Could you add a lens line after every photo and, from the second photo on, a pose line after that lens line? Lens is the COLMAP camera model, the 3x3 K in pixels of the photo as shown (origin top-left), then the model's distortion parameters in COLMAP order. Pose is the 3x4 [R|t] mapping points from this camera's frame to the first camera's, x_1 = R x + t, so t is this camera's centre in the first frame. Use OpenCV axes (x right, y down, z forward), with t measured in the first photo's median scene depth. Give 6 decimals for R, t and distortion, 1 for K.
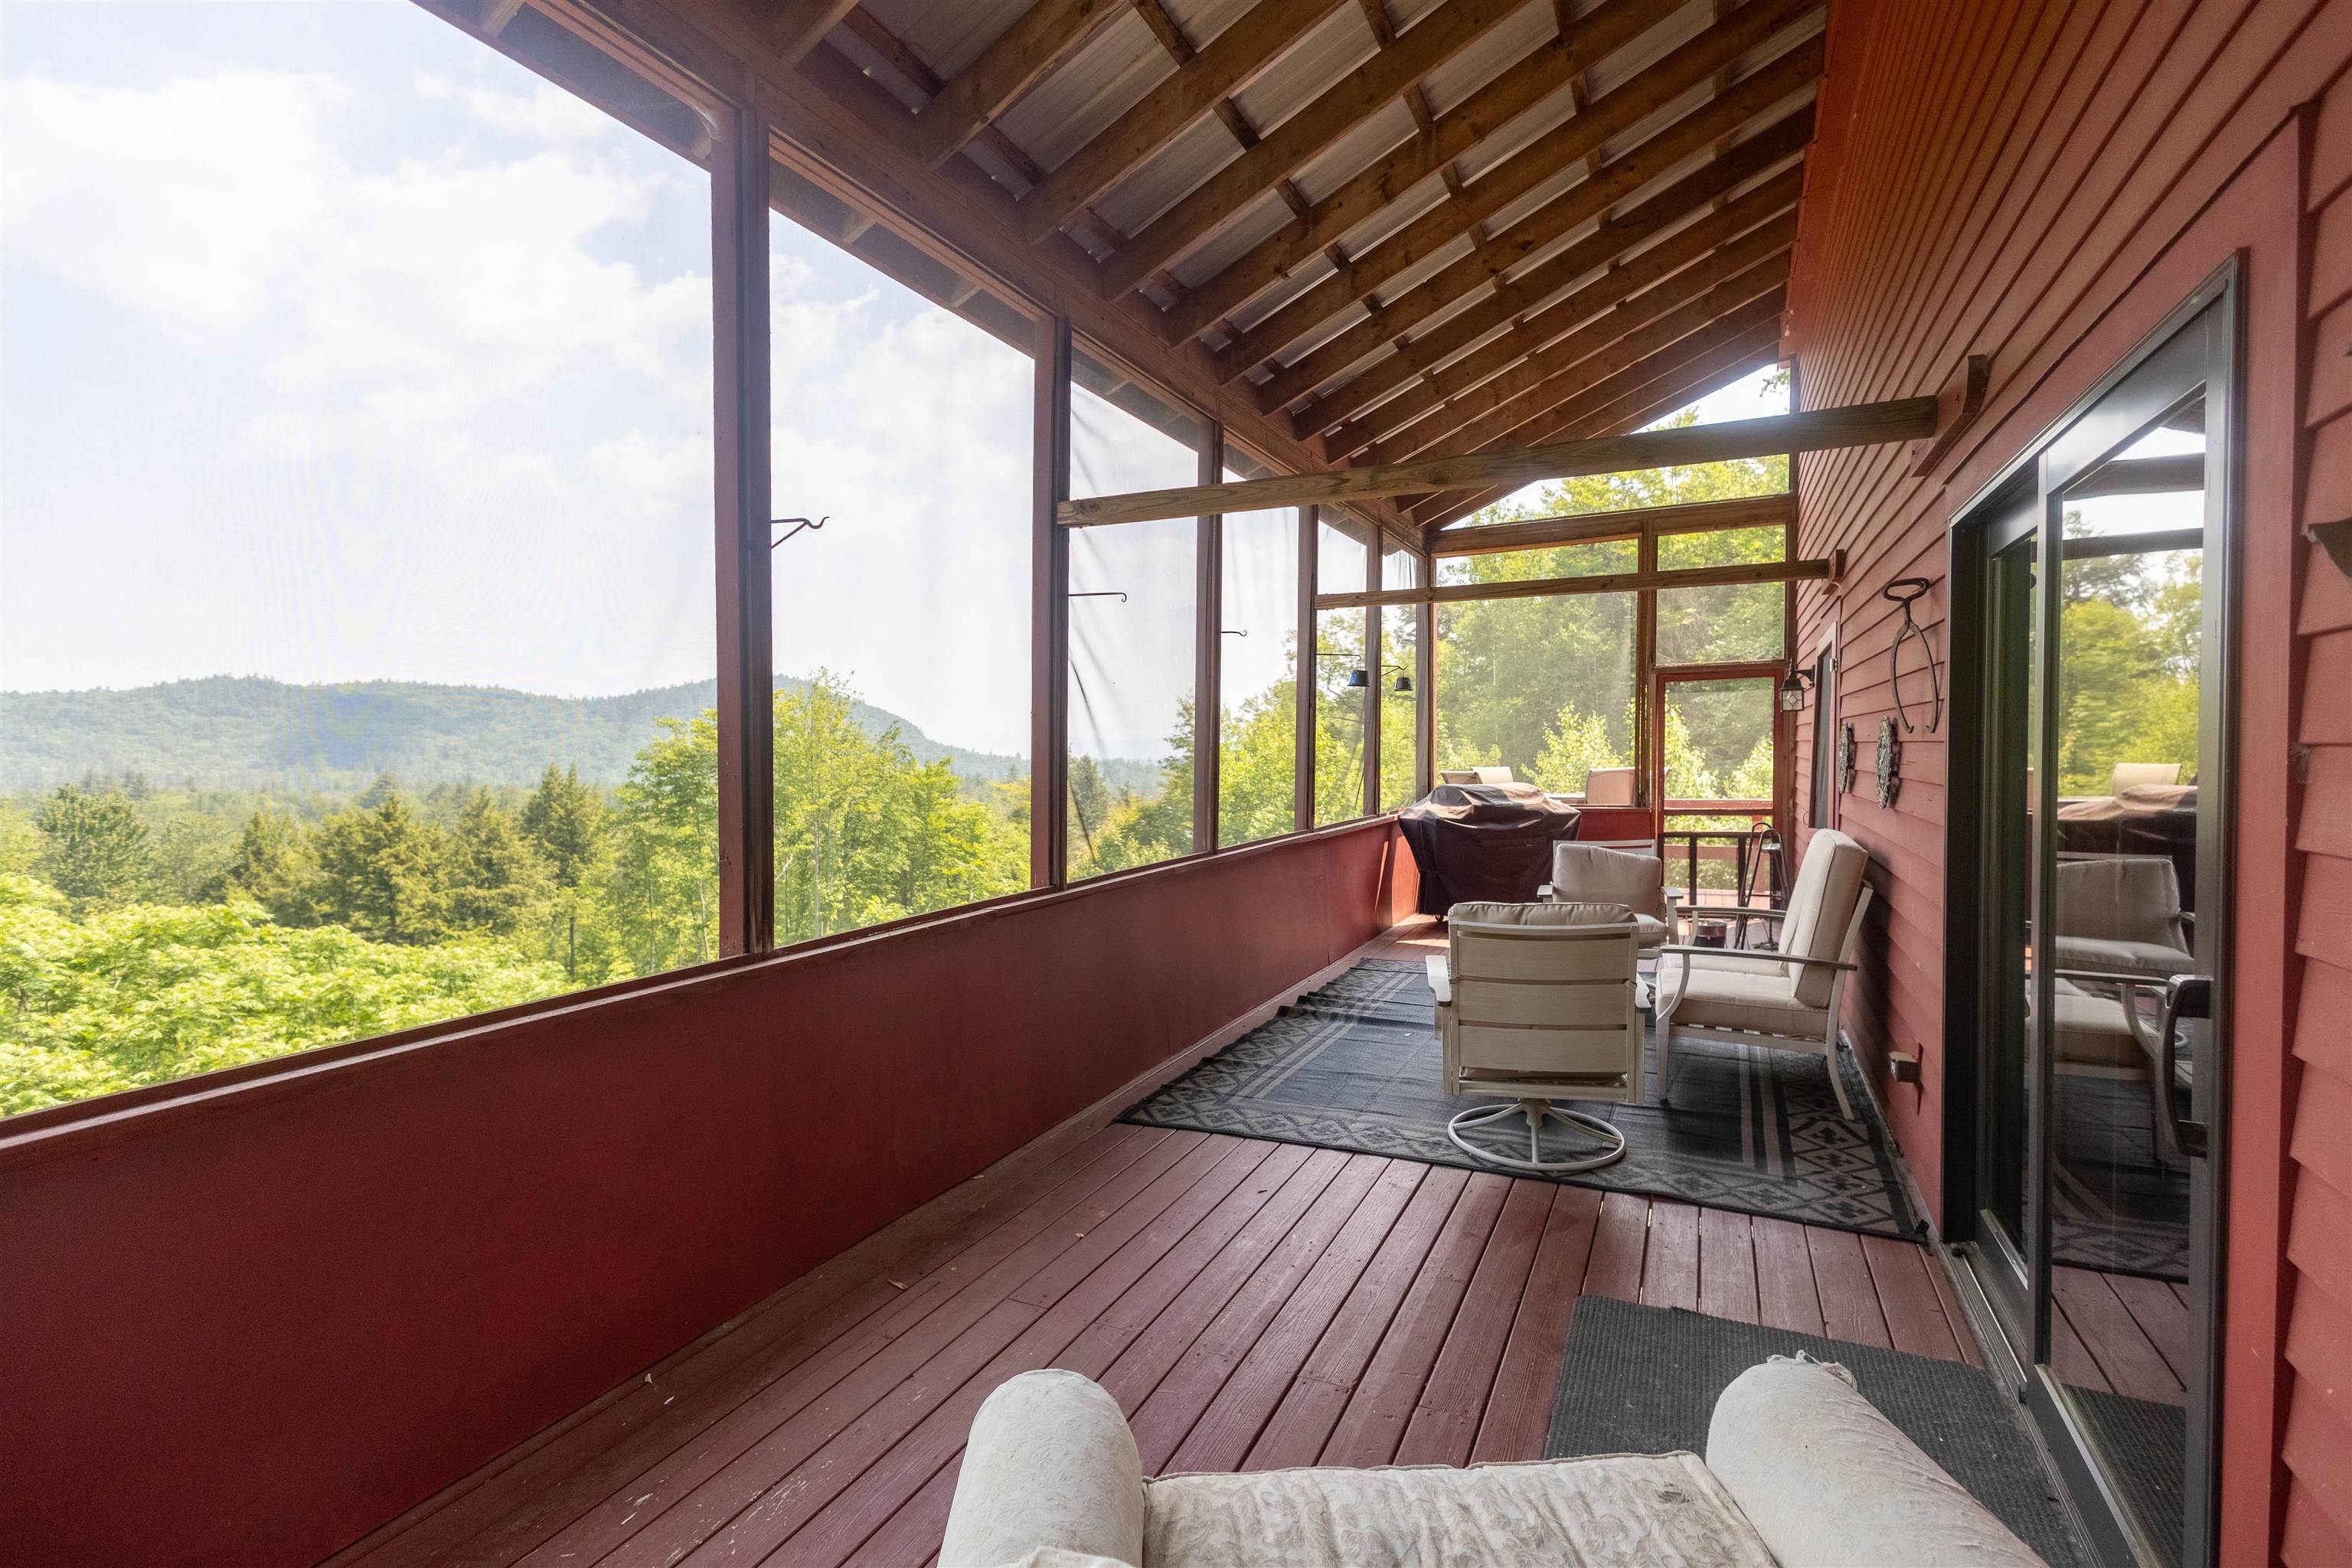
lens RADIAL K [[1049.4, 0, 1182.2], [0, 1049.4, 708.3], [0, 0, 1]] dist [0.016453, 0.000296]
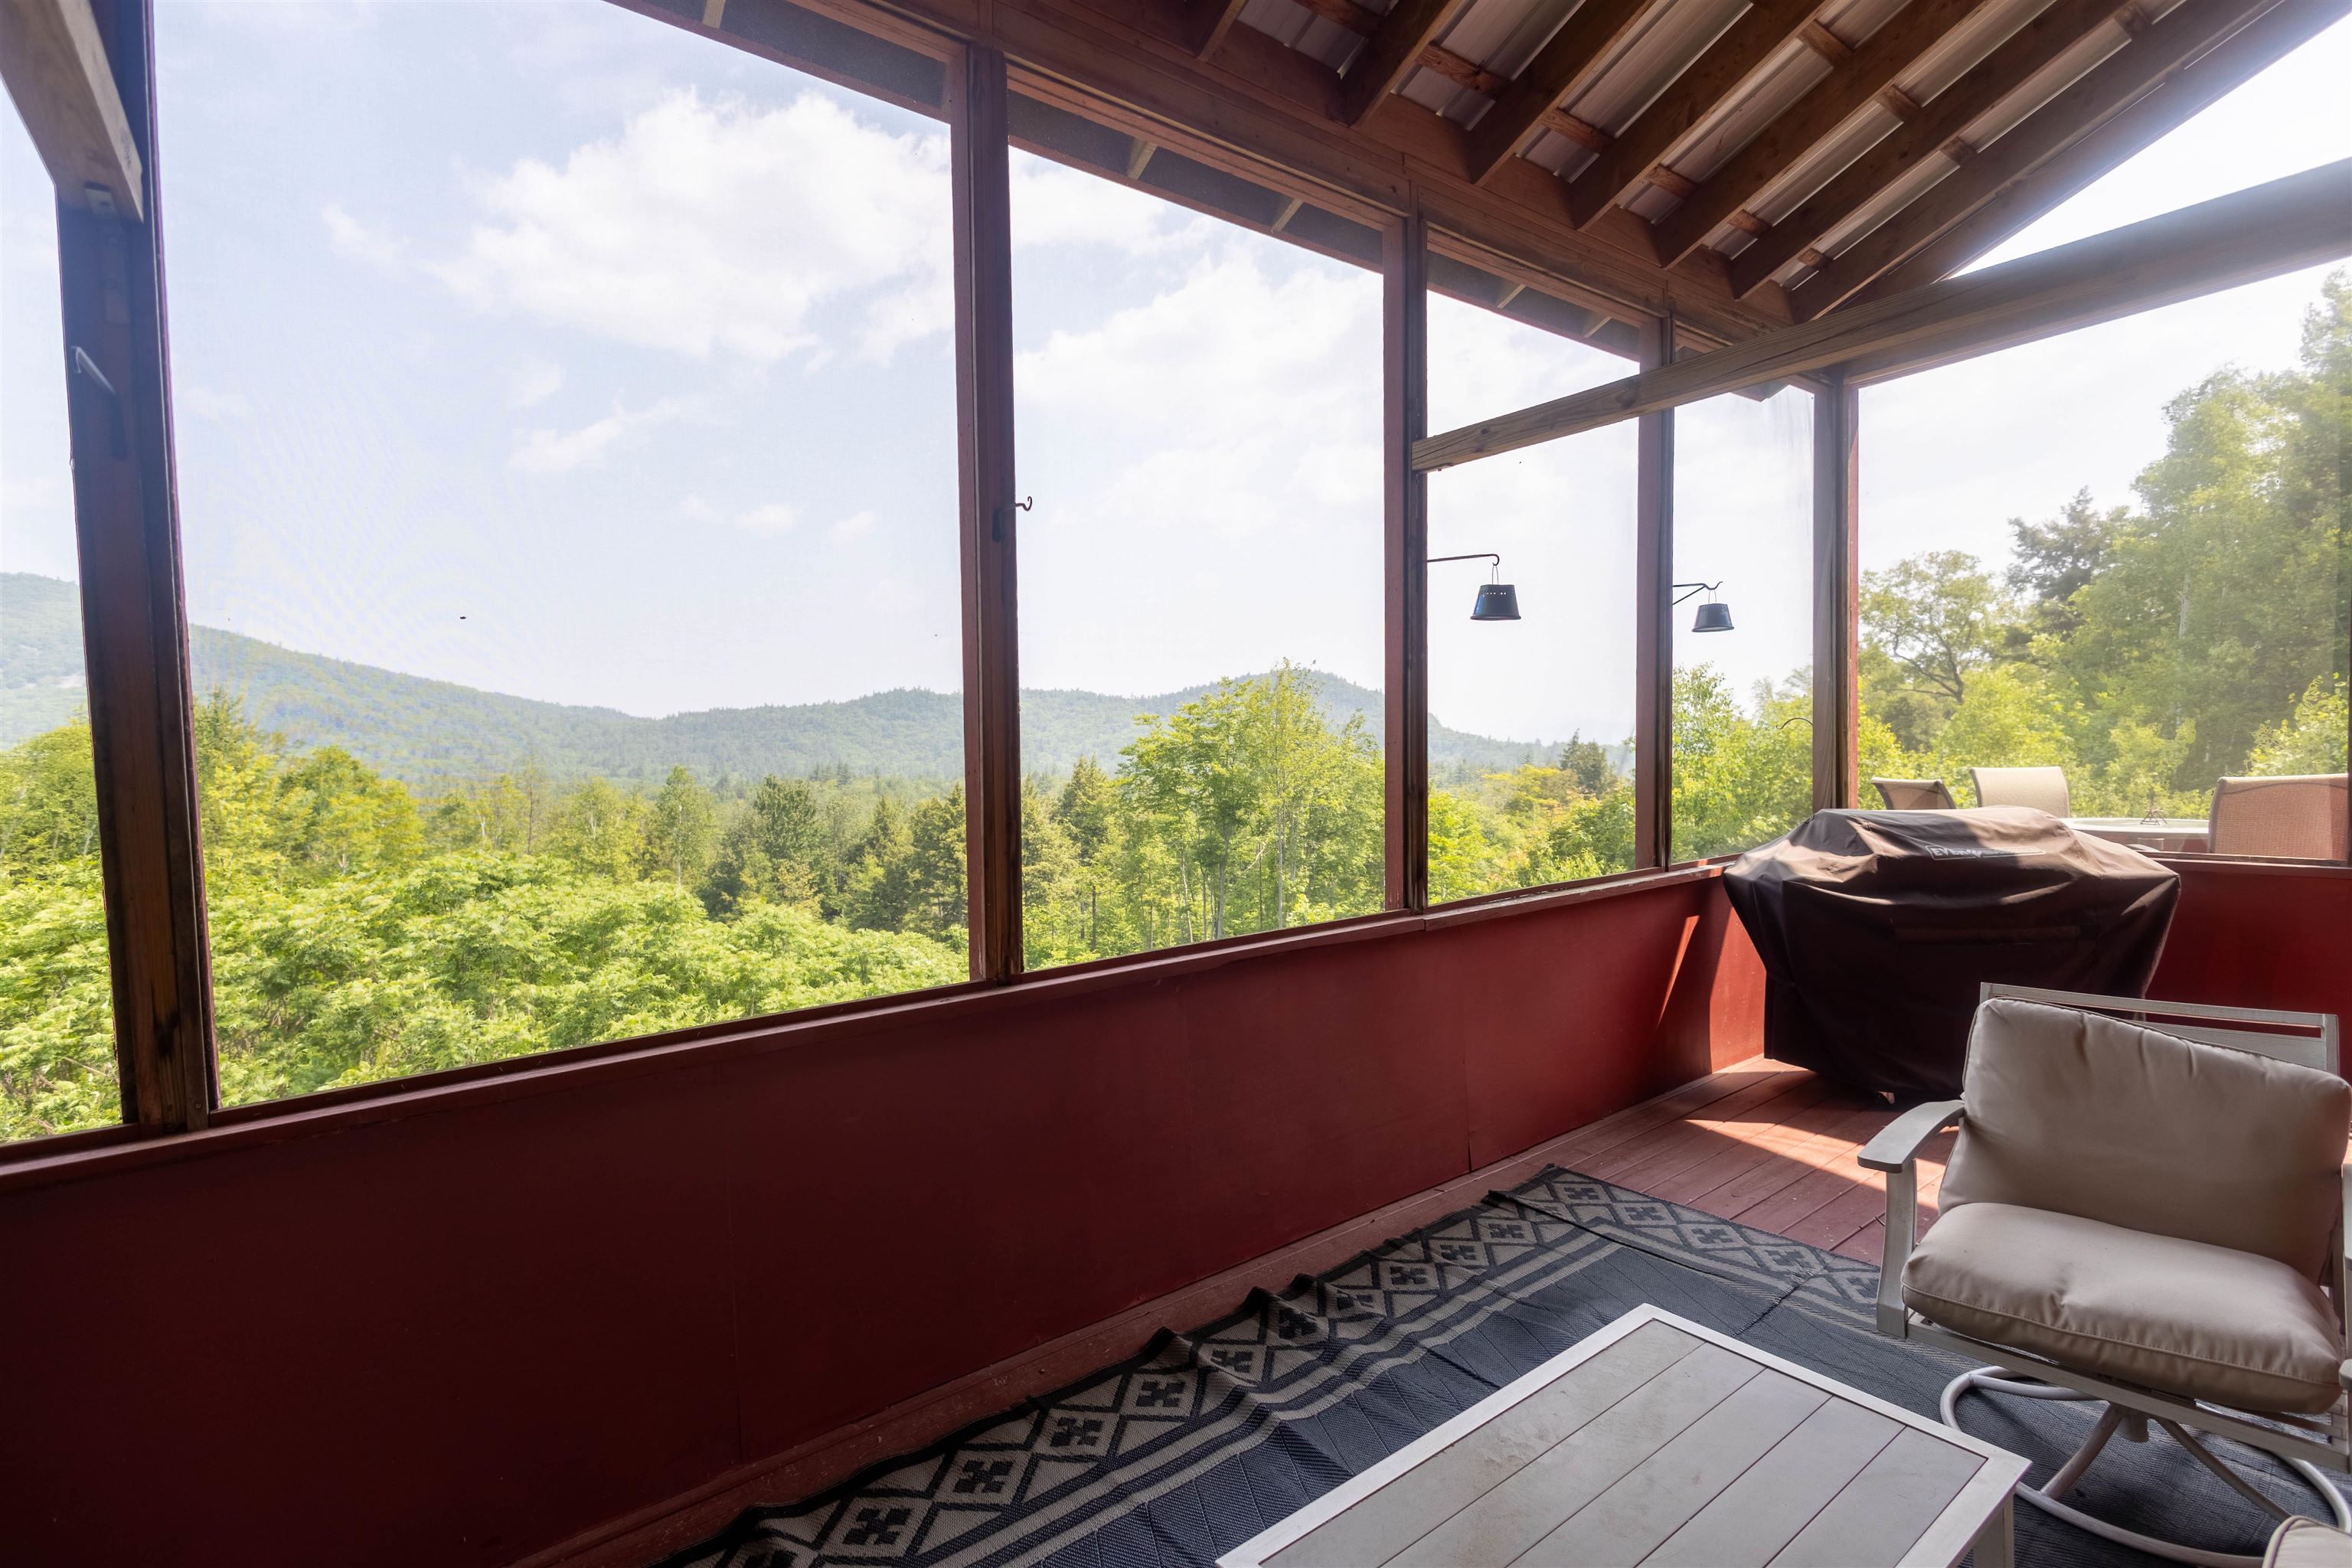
lens RADIAL K [[1049.4, 0, 1182.2], [0, 1049.4, 708.3], [0, 0, 1]] dist [0.016453, 0.000296]
pose [[0.886130, -0.030195, -0.462451, 0.092364], [0.035683, 0.999358, 0.003122, 0.004127], [0.462060, -0.019269, 0.886639, 0.172602]]
